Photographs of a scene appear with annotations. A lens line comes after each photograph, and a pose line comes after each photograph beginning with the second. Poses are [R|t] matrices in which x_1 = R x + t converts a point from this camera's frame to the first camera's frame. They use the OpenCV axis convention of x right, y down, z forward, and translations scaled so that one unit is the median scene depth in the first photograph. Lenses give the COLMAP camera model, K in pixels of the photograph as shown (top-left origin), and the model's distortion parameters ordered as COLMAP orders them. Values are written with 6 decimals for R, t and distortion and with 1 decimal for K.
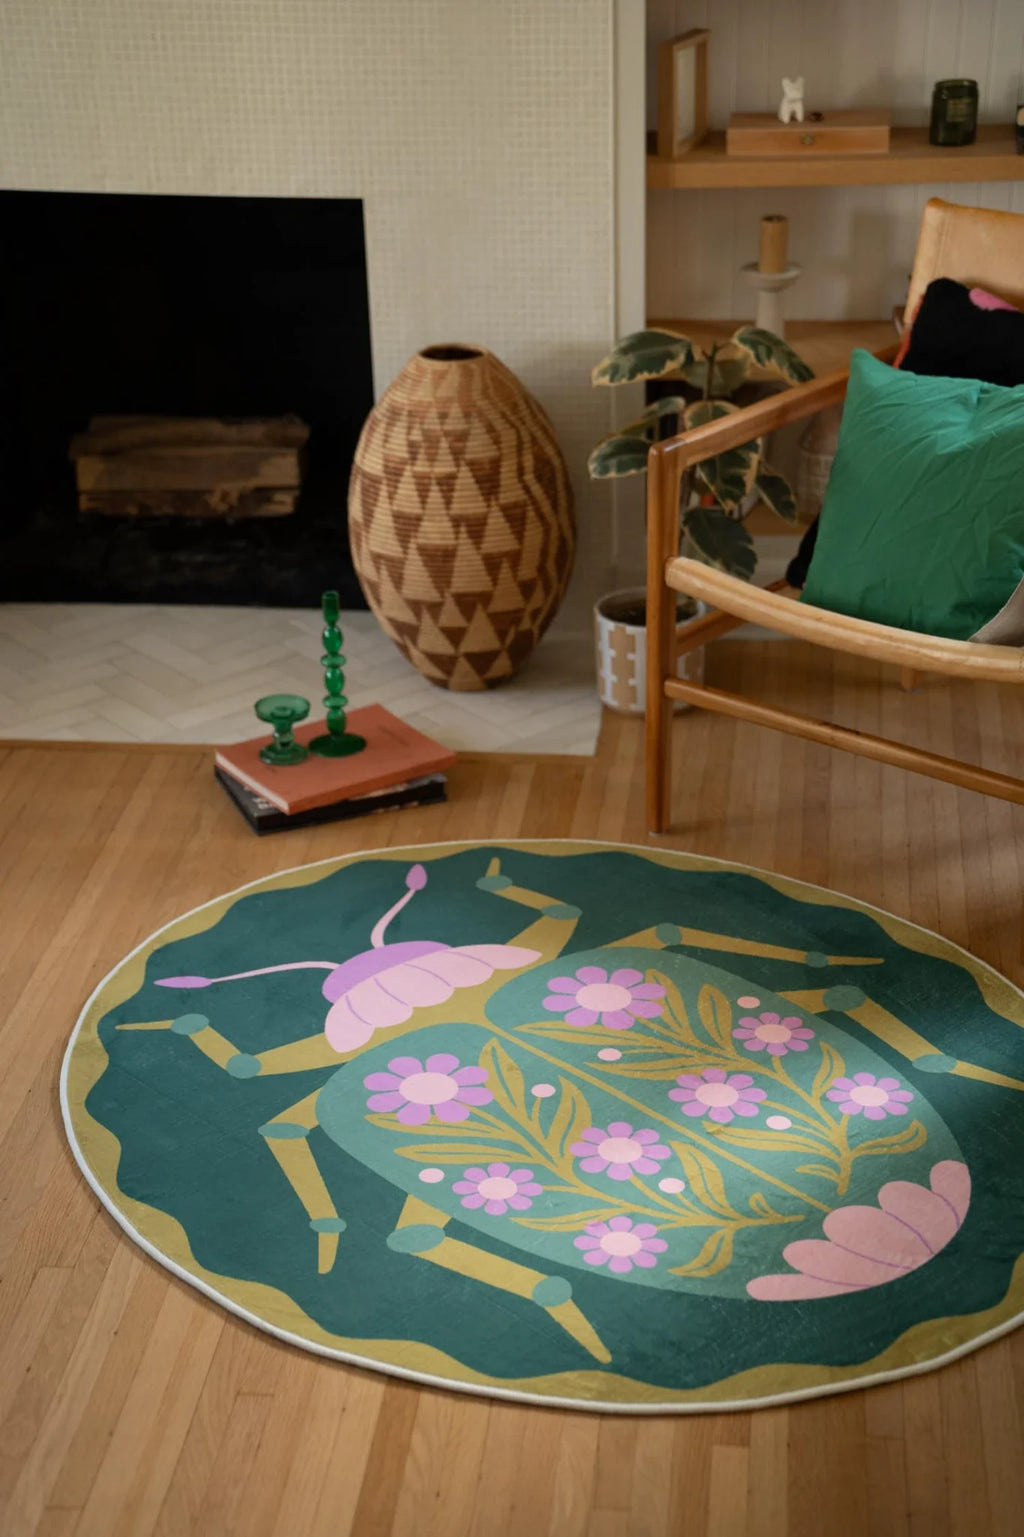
lens RADIAL K [[2638.9, 0, 507.5], [0, 2638.9, 776.1], [0, 0, 1]] dist [0.359186, 0.000000]
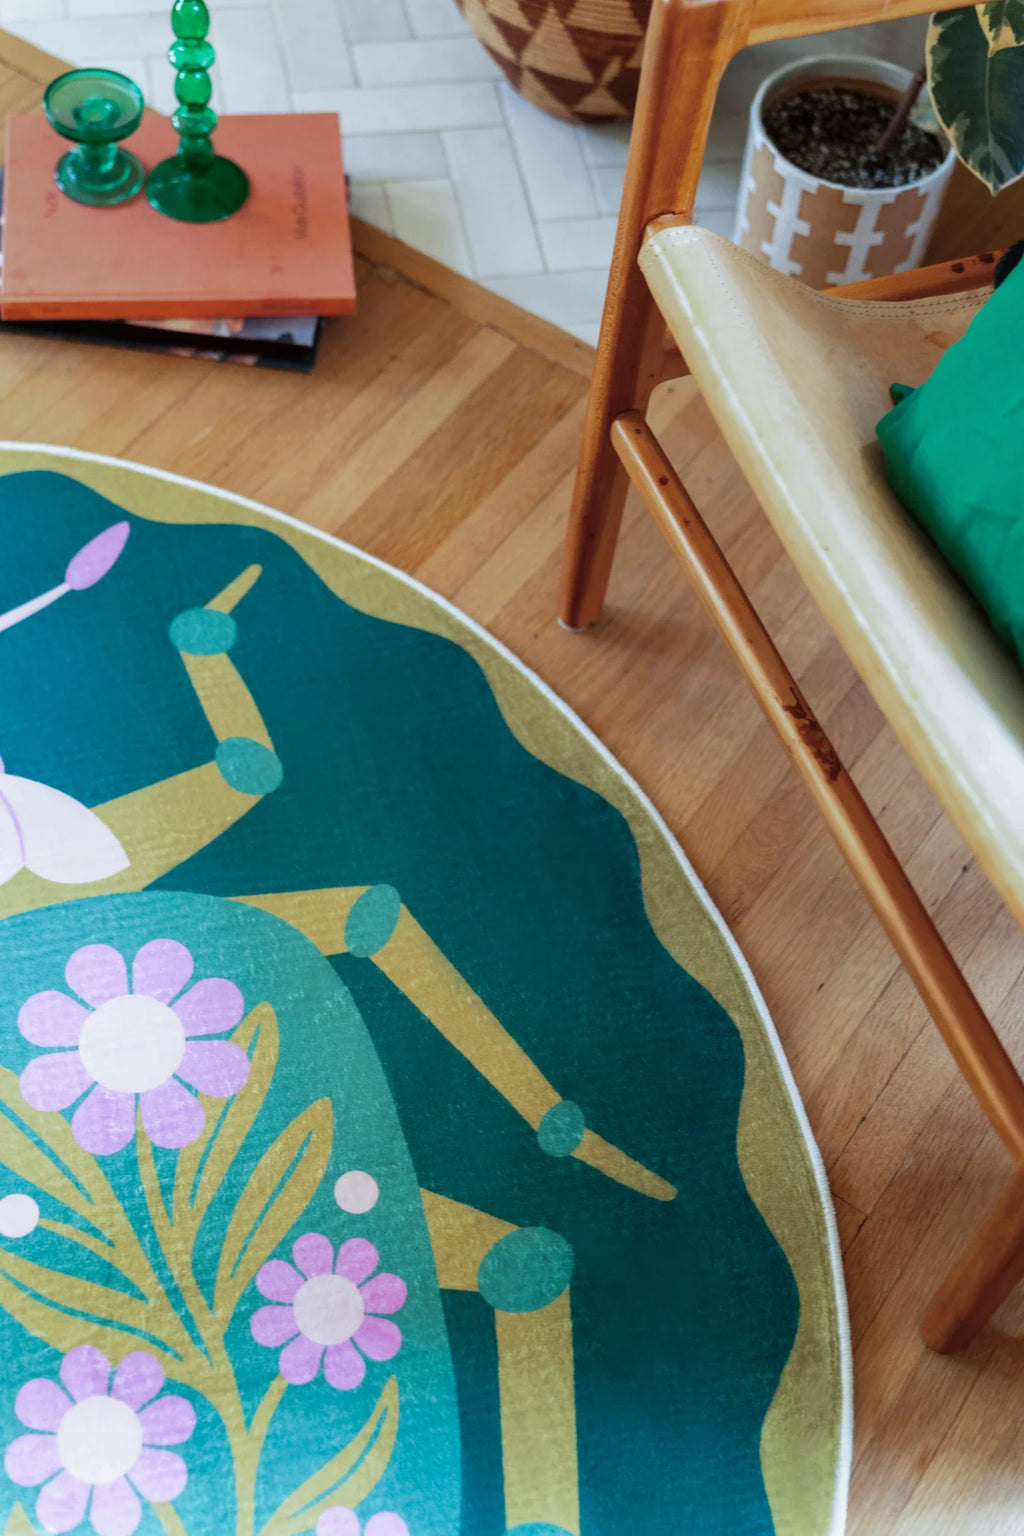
lens RADIAL K [[2062.7, 0, 492.5], [0, 2062.7, 804.1], [0, 0, 1]] dist [-0.007520, 0.000000]
pose [[0.879463, 0.444866, -0.169233, 0.130626], [-0.290548, 0.783398, 0.549426, -0.176778], [0.376998, -0.434029, 0.818225, 0.630901]]
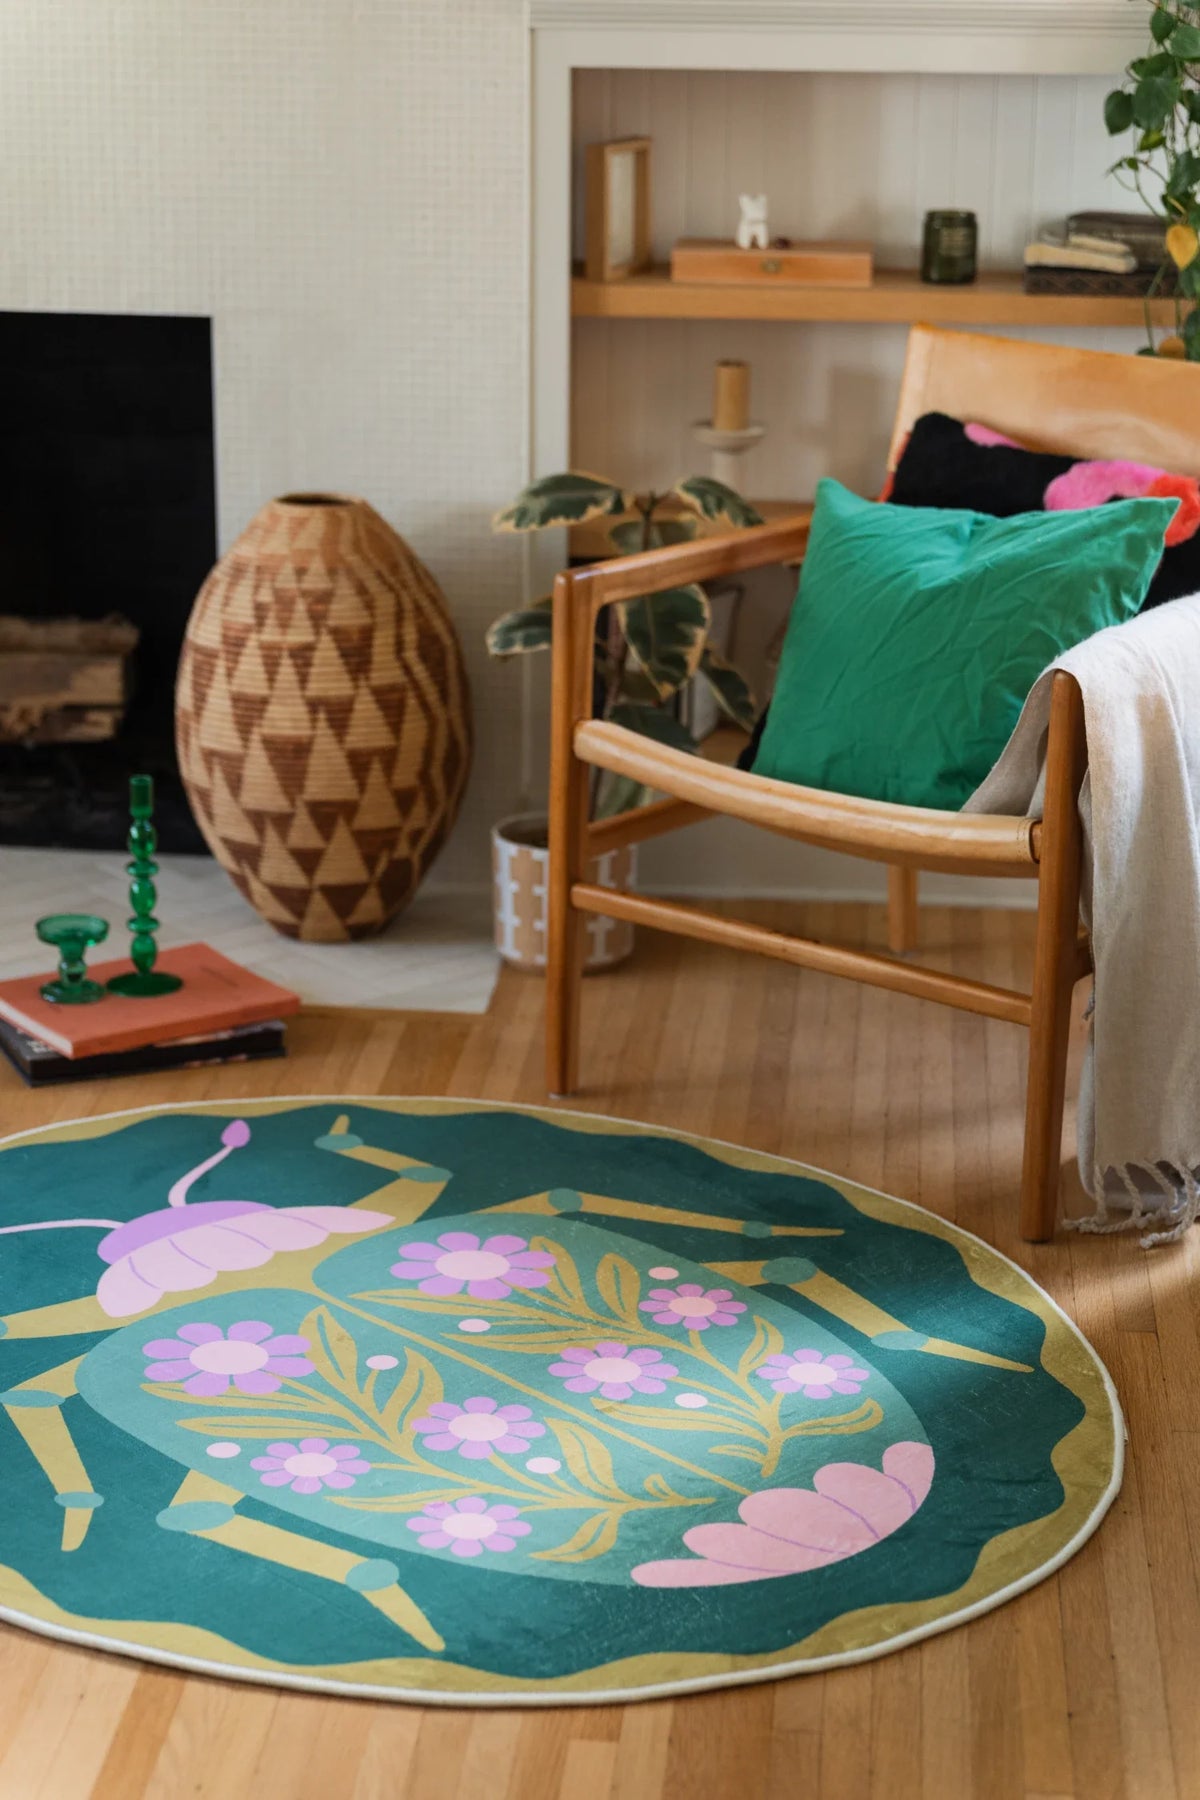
lens RADIAL K [[3482.9, 0, 602.3], [0, 3482.9, 903.3], [0, 0, 1]] dist [-0.000785, 0.000000]
pose [[0.998847, 0.027430, 0.039399, 0.027748], [-0.021787, 0.990313, -0.137130, 0.103268], [-0.042779, 0.136114, 0.989769, 0.005758]]
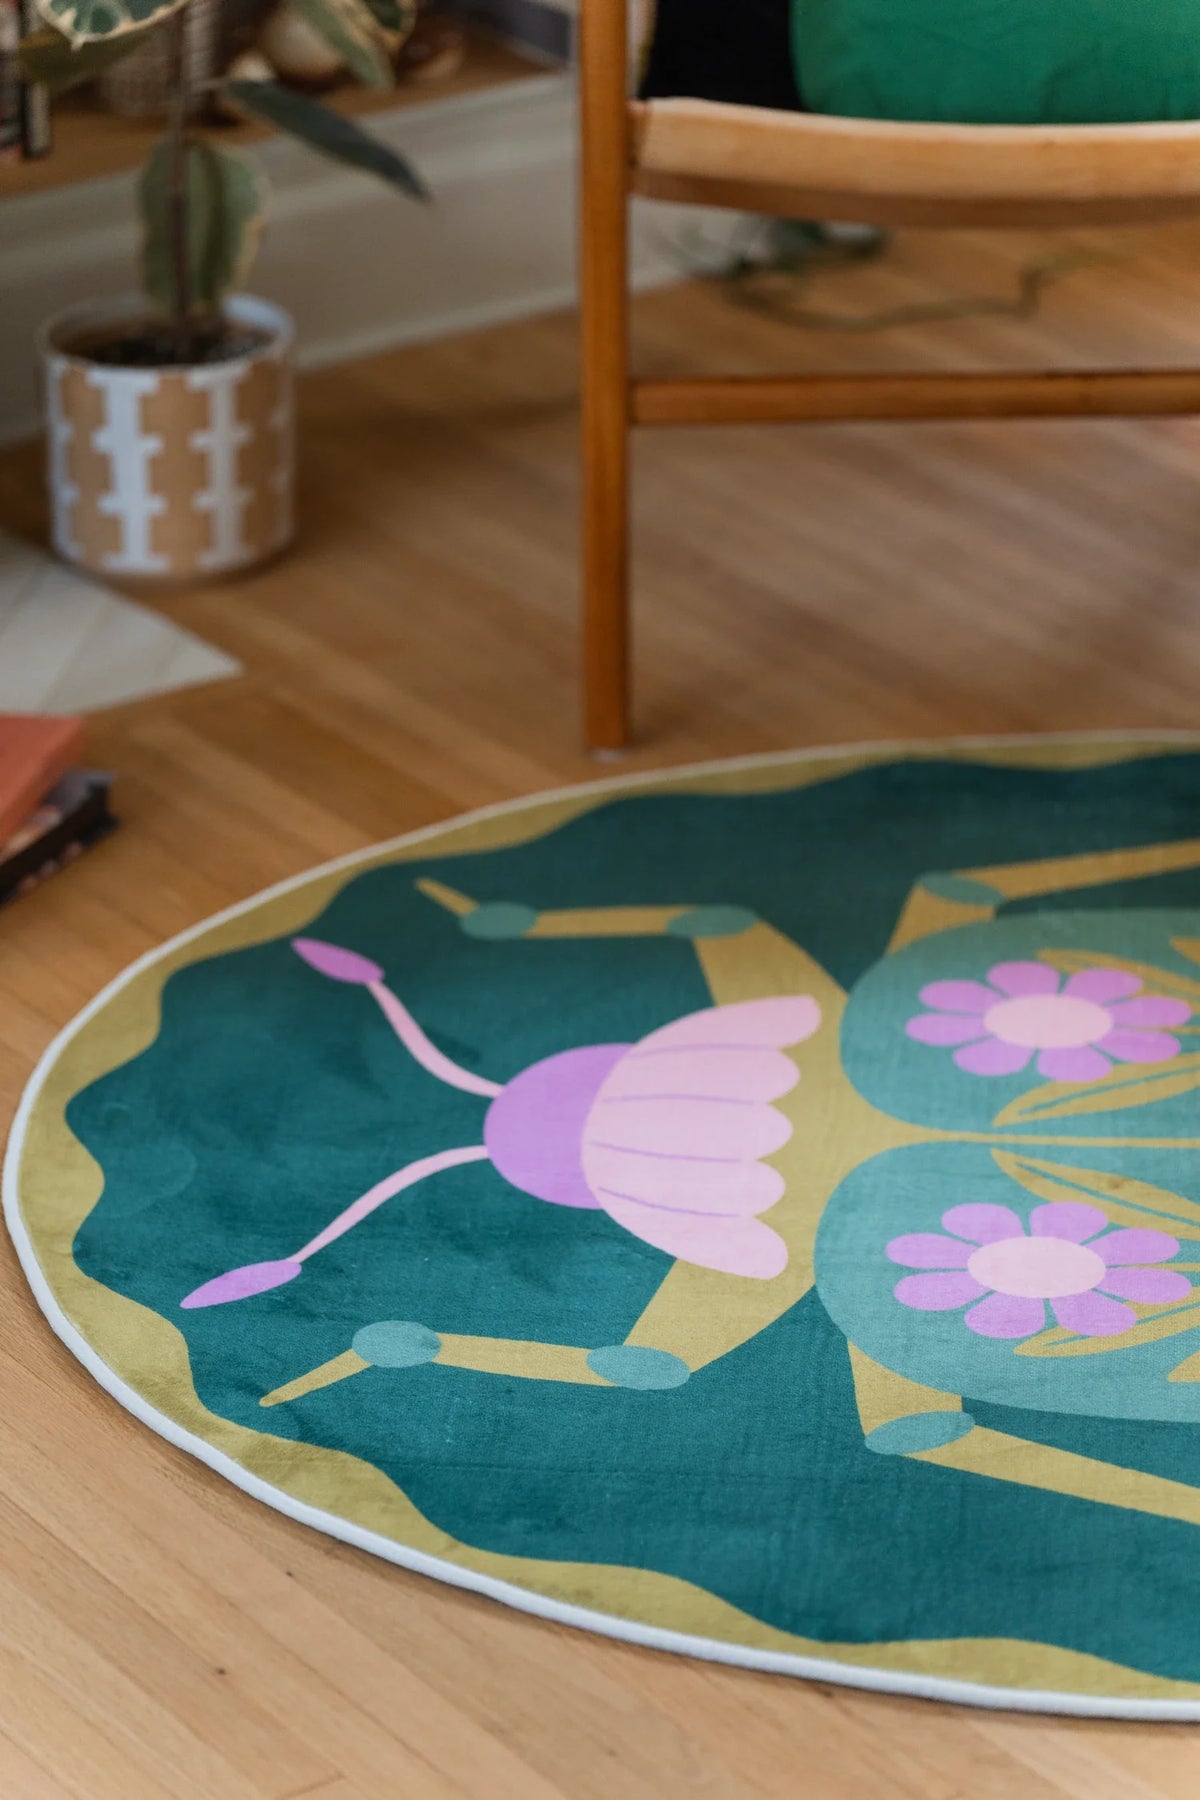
lens RADIAL K [[6019.4, 0, 515.1], [0, 6019.4, 857.6], [0, 0, 1]] dist [0.006187, 0.000000]
pose [[0.754563, -0.255210, 0.604568, -0.566510], [0.279986, 0.958420, 0.055132, -0.021466], [-0.593500, 0.127670, 0.794644, 0.213844]]
